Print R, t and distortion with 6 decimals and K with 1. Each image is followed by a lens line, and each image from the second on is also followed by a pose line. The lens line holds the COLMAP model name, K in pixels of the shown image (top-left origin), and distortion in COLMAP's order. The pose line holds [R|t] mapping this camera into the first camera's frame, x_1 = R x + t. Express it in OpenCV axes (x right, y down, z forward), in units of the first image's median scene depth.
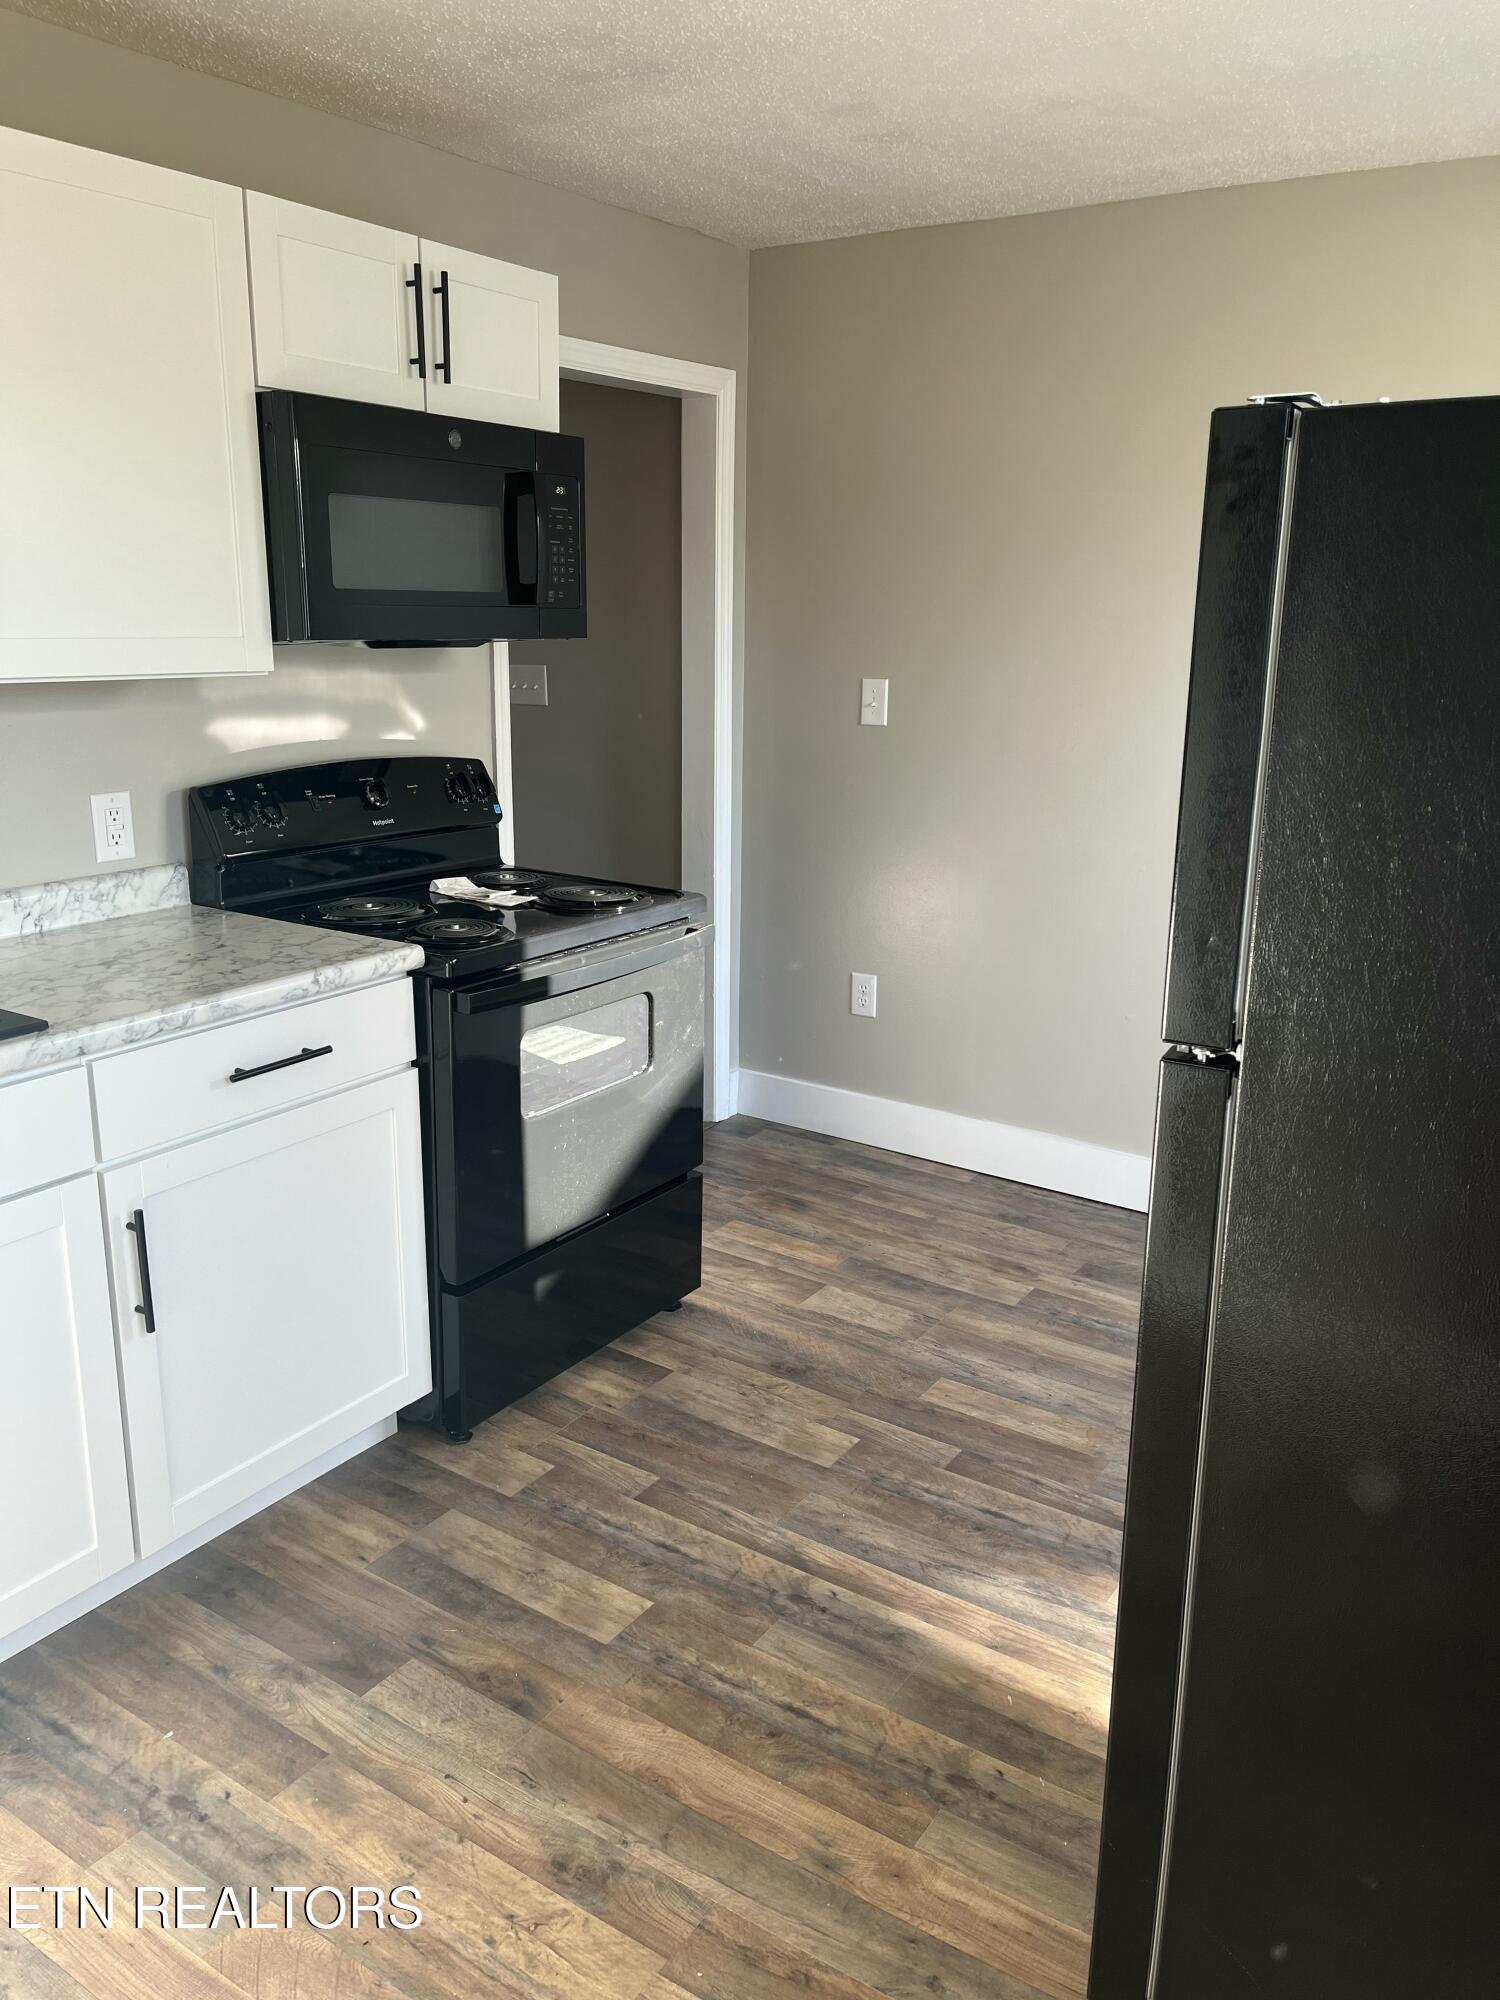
lens RADIAL K [[1524.5, 0, 743.4], [0, 1524.5, 1003.6], [0, 0, 1]] dist [0.062587, -0.084457]
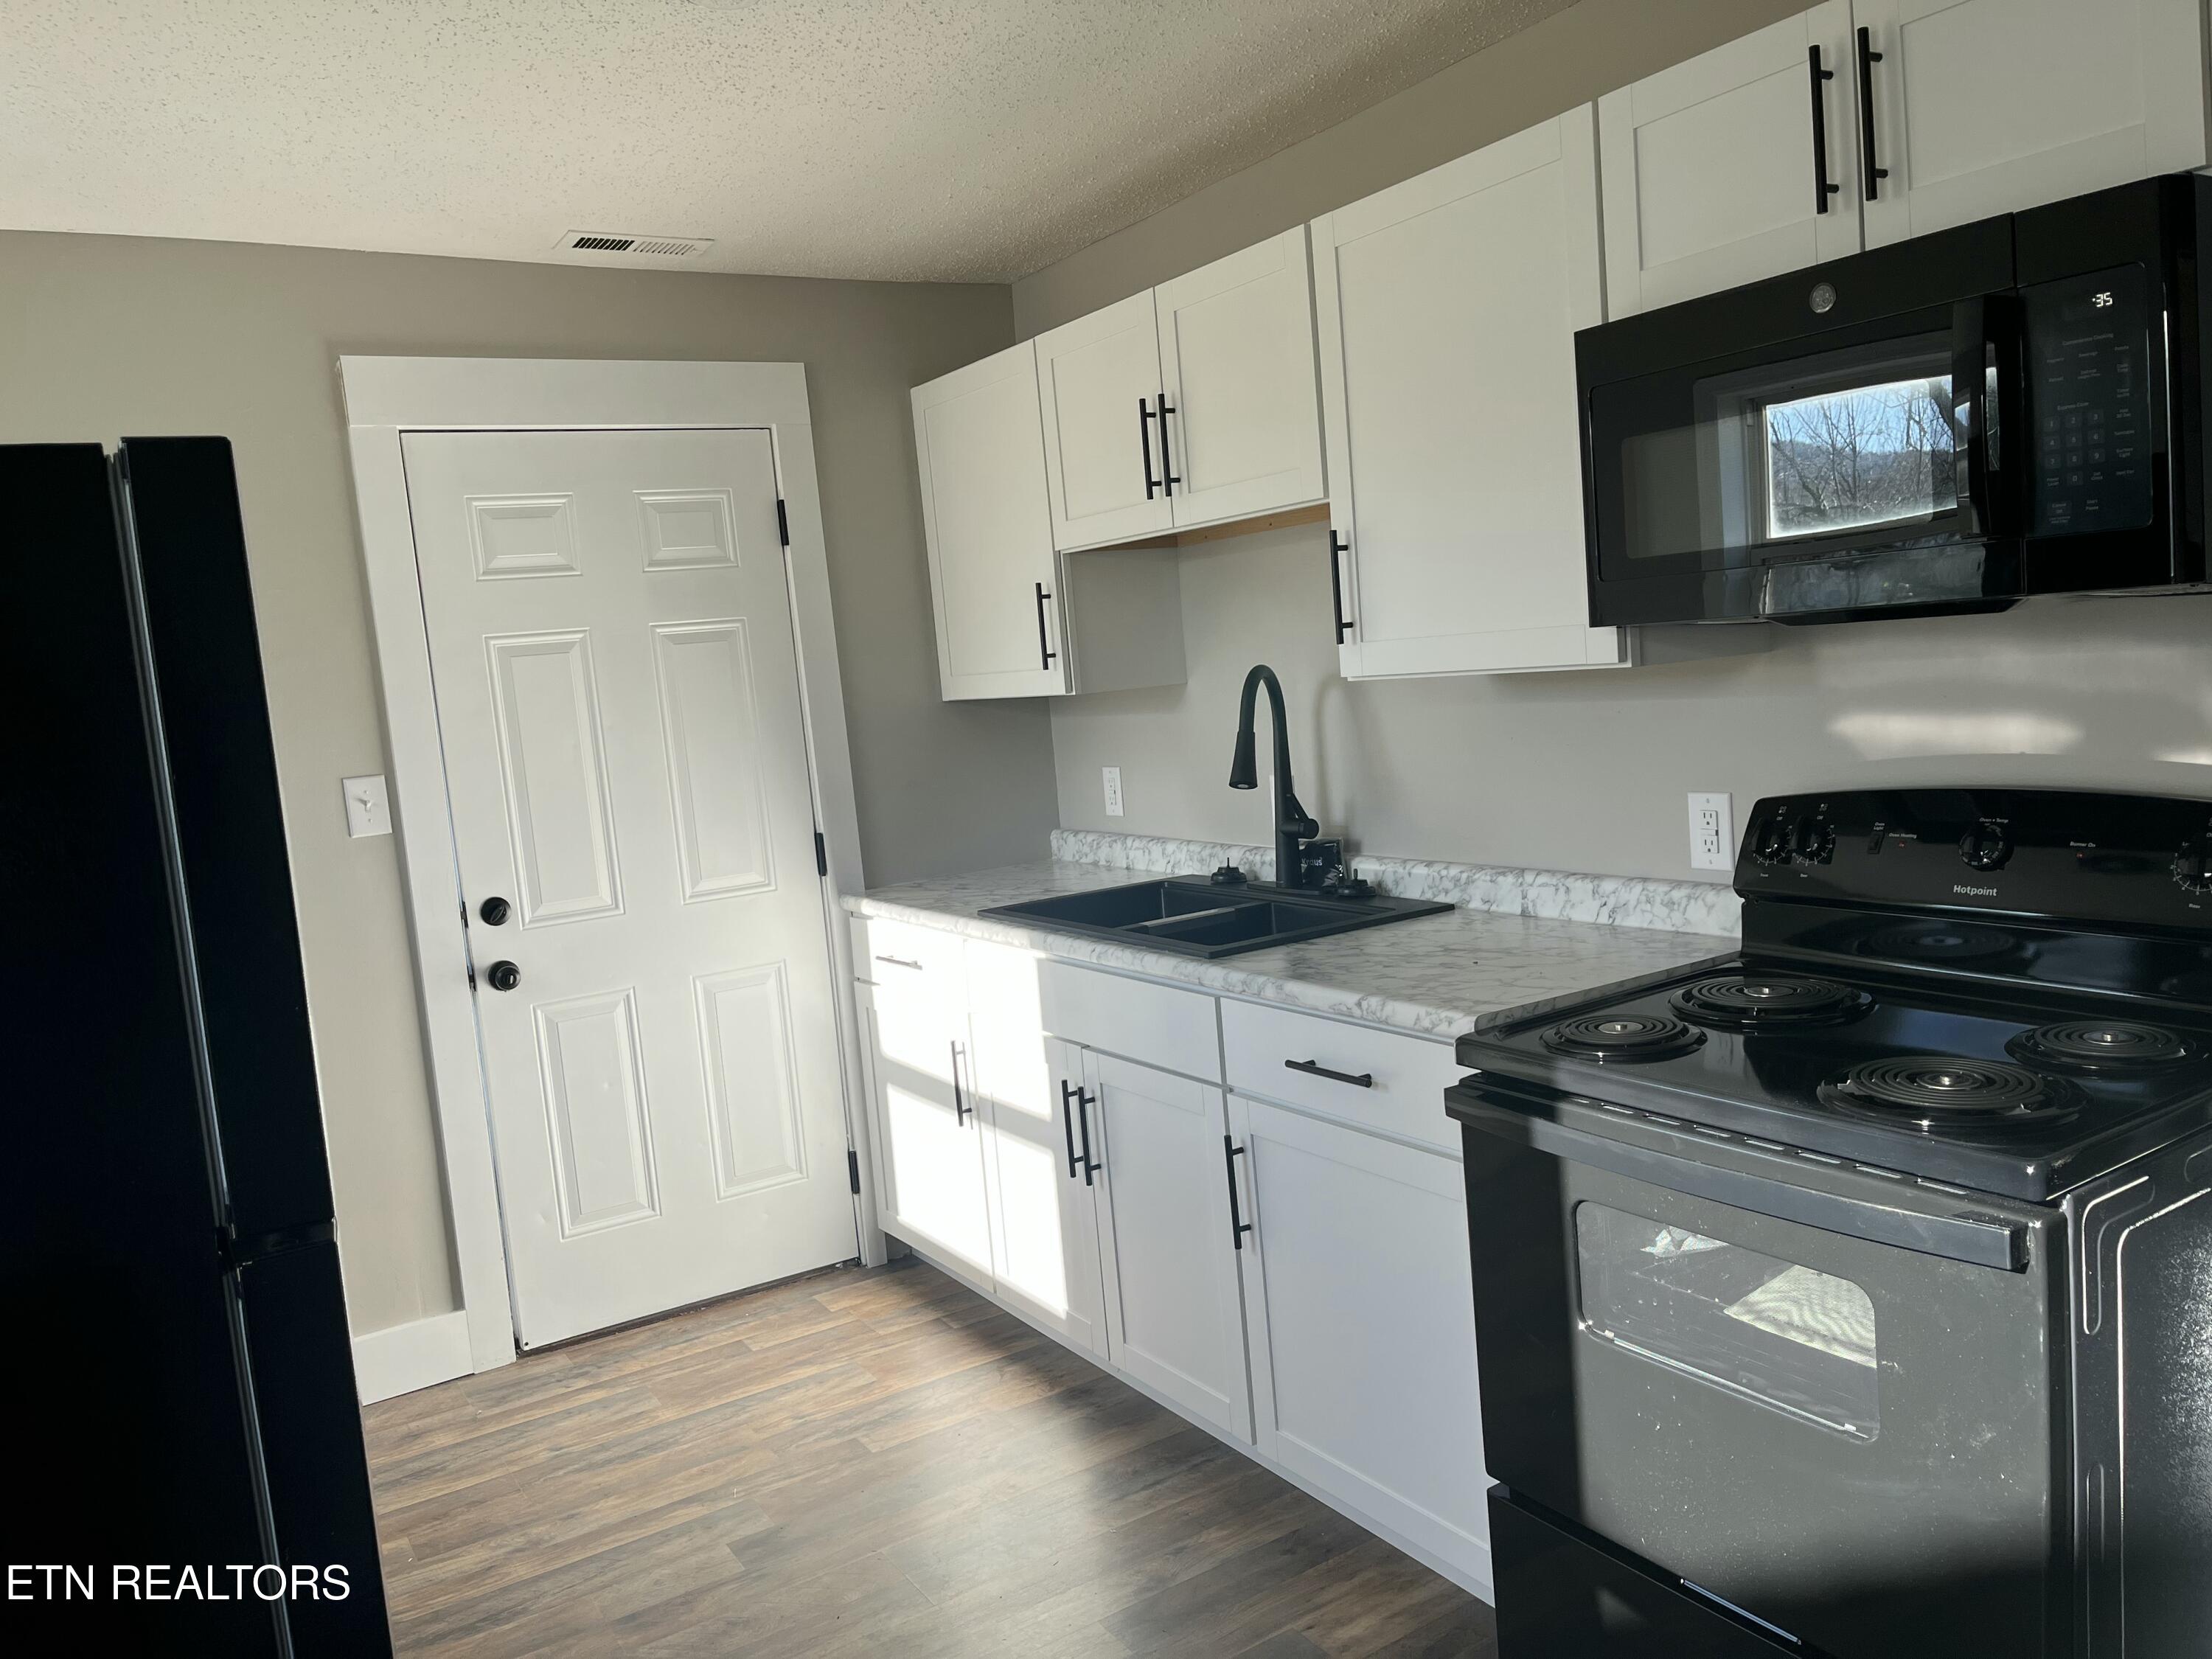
lens RADIAL K [[1686.1, 0, 1105.8], [0, 1686.1, 841.3], [0, 0, 1]] dist [0.062587, -0.084457]
pose [[-0.420165, 0.126274, -0.898619, 0.600431], [-0.146967, 0.967728, 0.204702, -0.258505], [0.895467, 0.218076, -0.388048, 1.081489]]
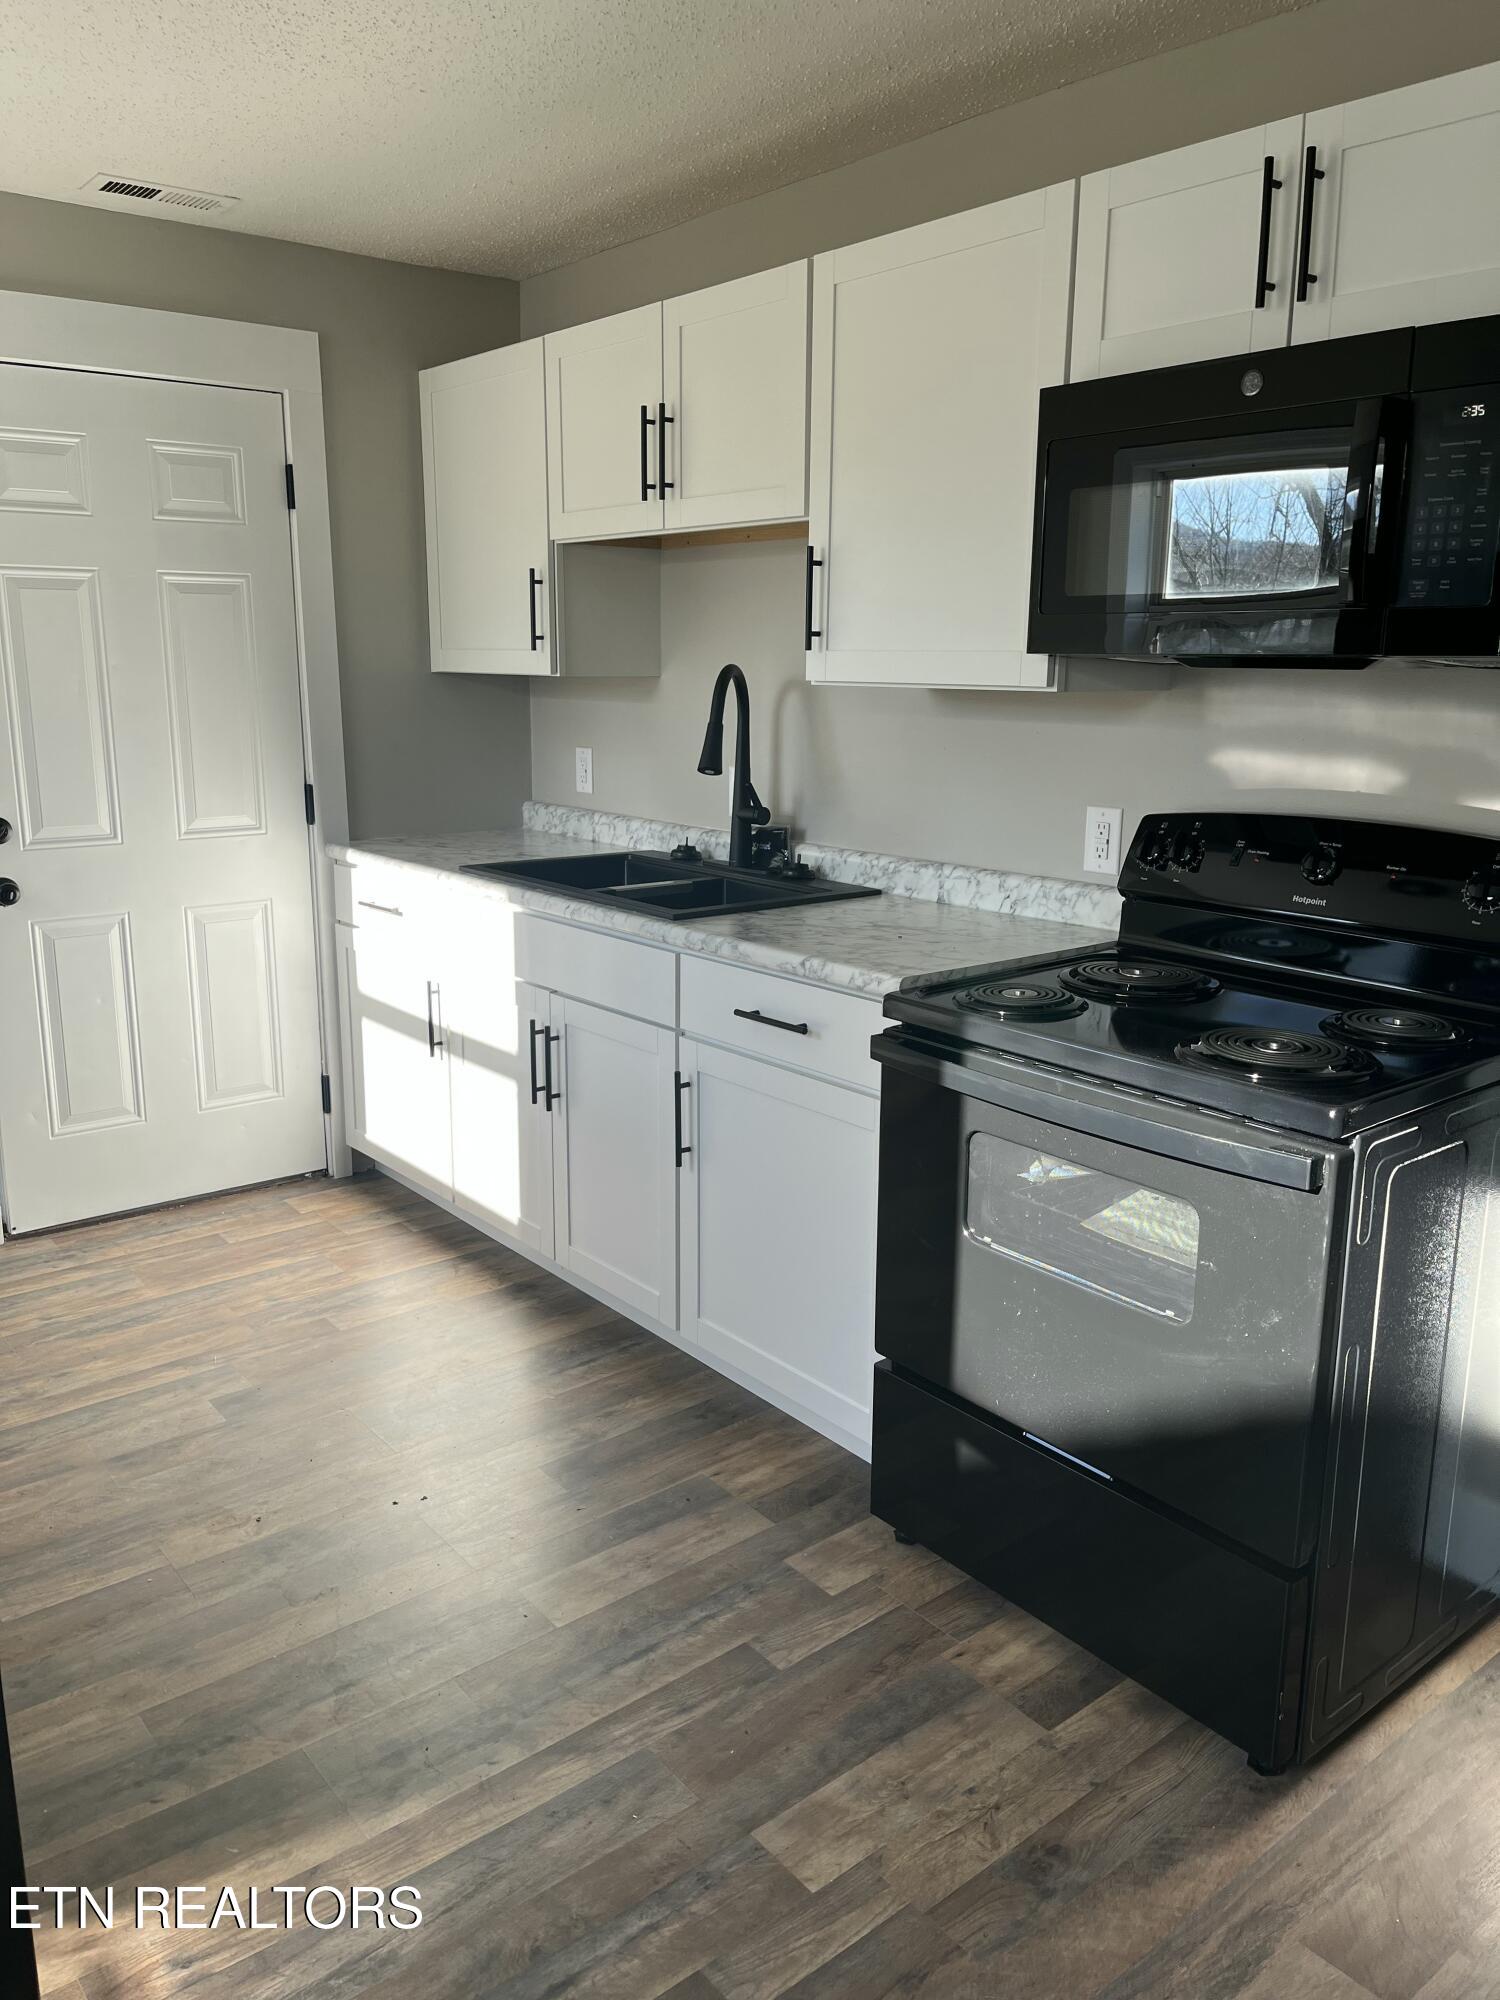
lens RADIAL K [[1524.5, 0, 743.4], [0, 1524.5, 1003.6], [0, 0, 1]] dist [0.062587, -0.084457]
pose [[-0.309073, 0.199503, -0.929878, 0.645158], [-0.248557, 0.926821, 0.281463, -0.245466], [0.917983, 0.318120, -0.236868, 1.071082]]
